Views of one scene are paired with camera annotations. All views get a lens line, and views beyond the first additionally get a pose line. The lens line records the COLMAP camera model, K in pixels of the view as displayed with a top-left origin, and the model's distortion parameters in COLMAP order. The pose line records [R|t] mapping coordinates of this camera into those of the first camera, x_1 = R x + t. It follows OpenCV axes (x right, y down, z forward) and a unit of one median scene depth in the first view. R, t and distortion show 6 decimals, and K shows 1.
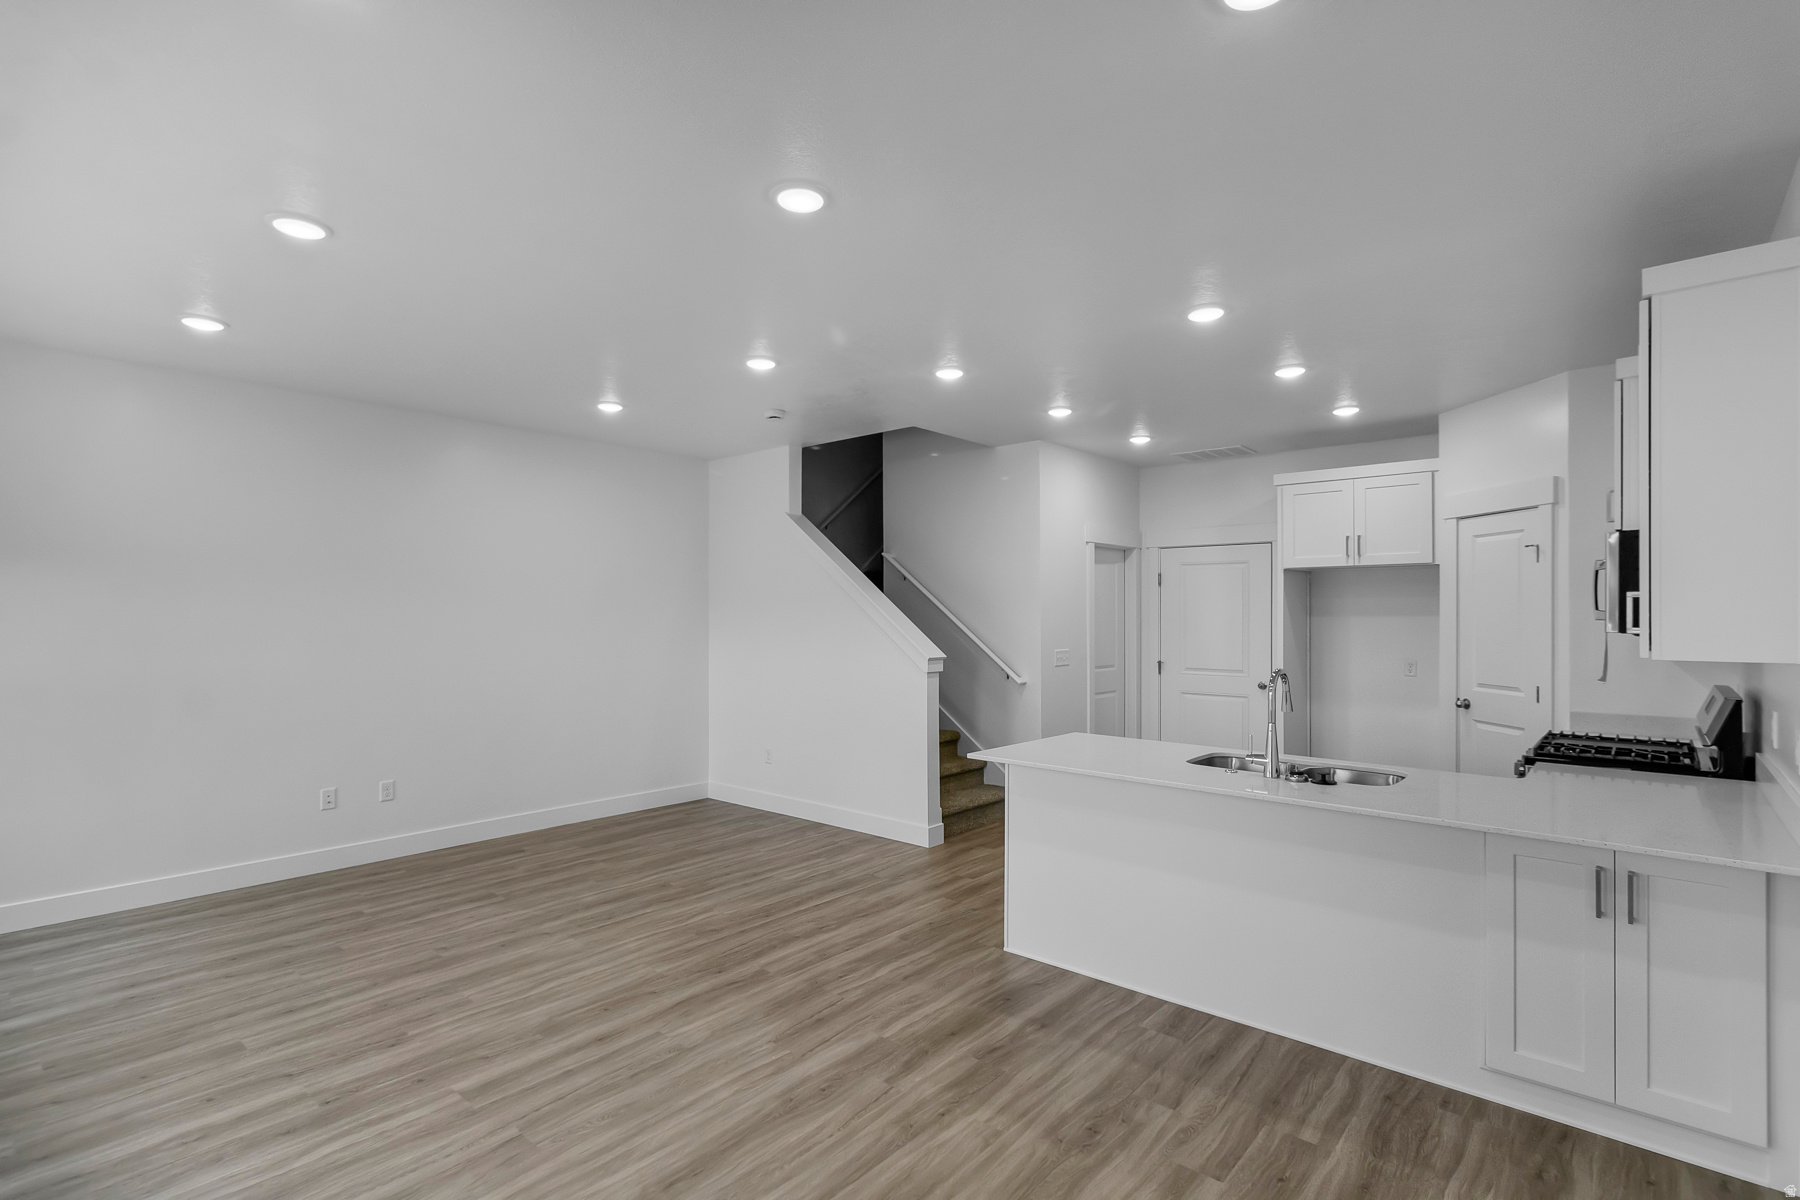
lens RADIAL K [[866.7, 0, 890.5], [0, 866.7, 618.2], [0, 0, 1]] dist [0.019764, -0.000137]
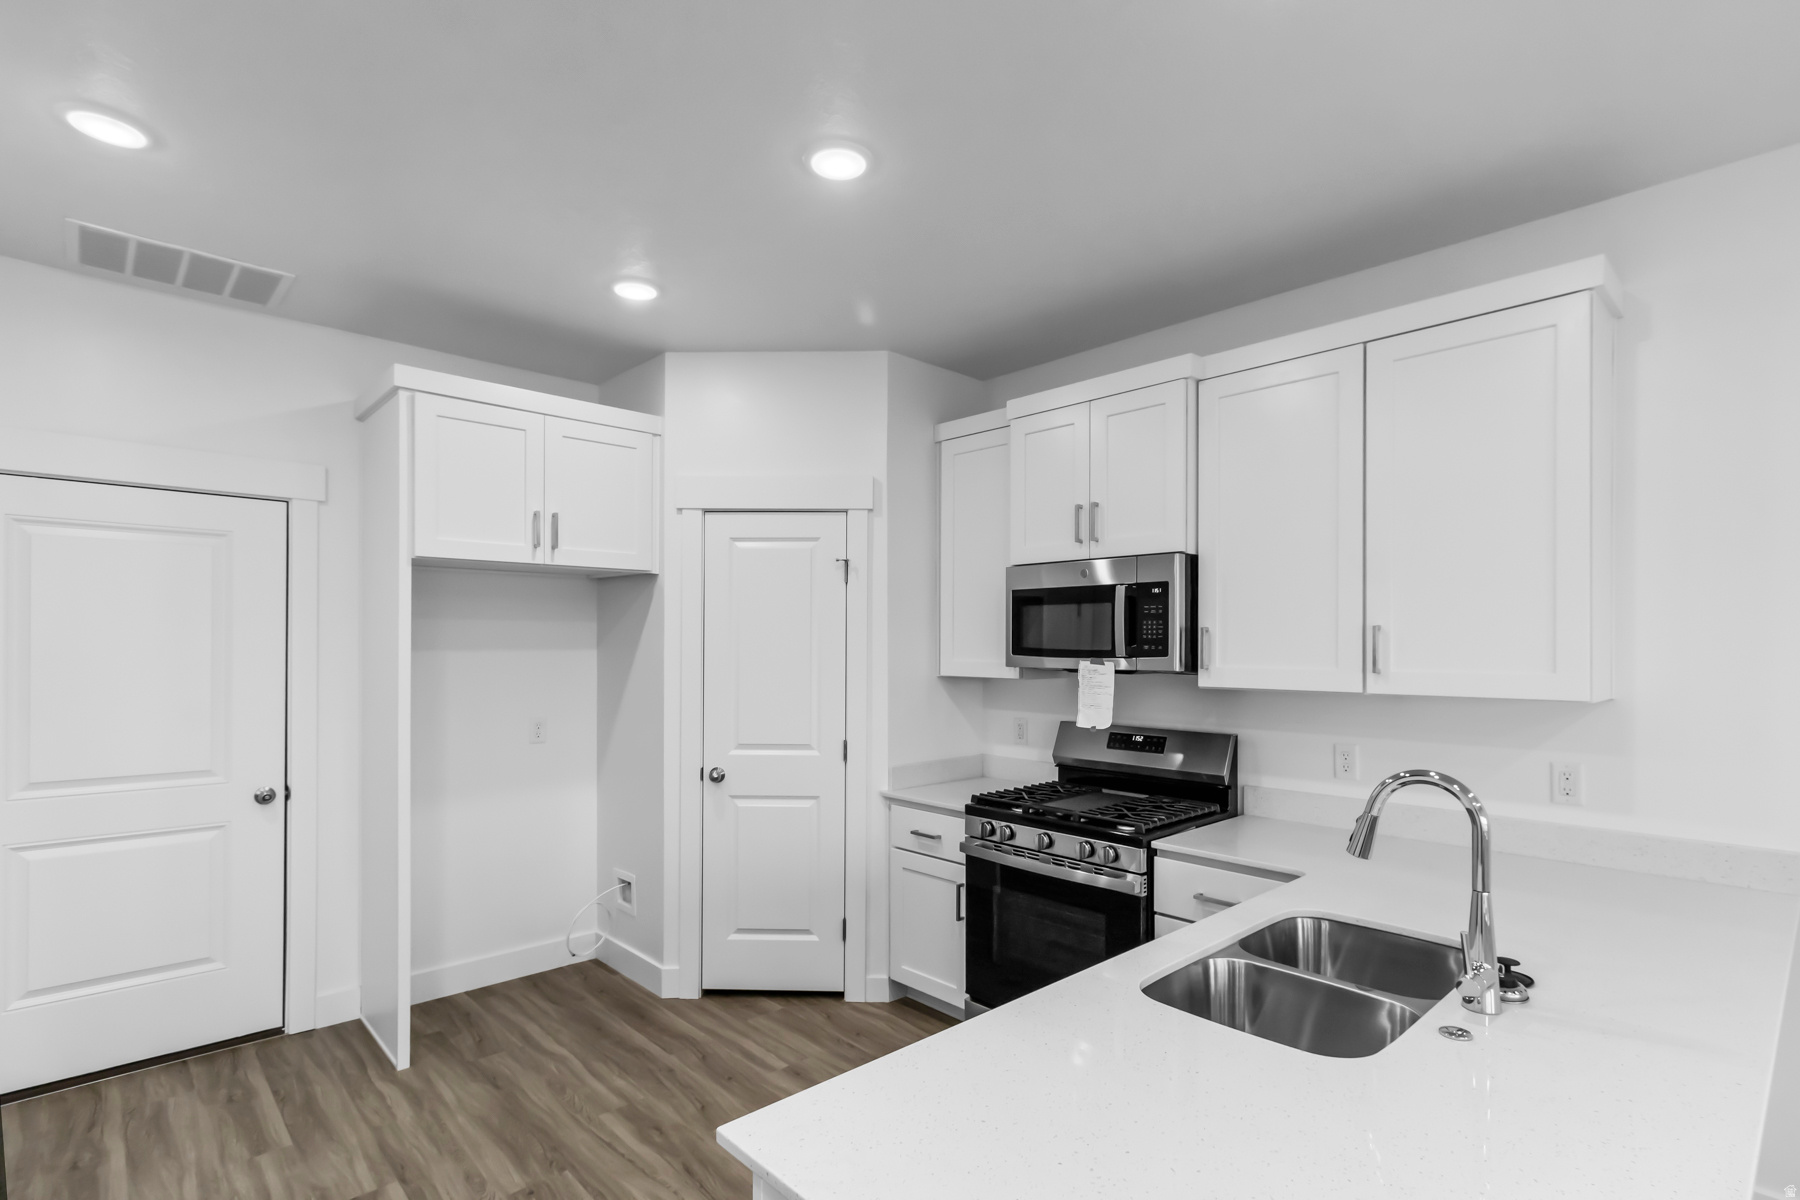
lens RADIAL K [[877.3, 0, 906.4], [0, 877.3, 641.1], [0, 0, 1]] dist [0.004694, -0.000150]
pose [[0.081355, 0.003364, 0.996680, -0.033594], [0.002232, 0.999991, -0.003557, -0.006906], [-0.996683, 0.002514, 0.081347, 0.764332]]
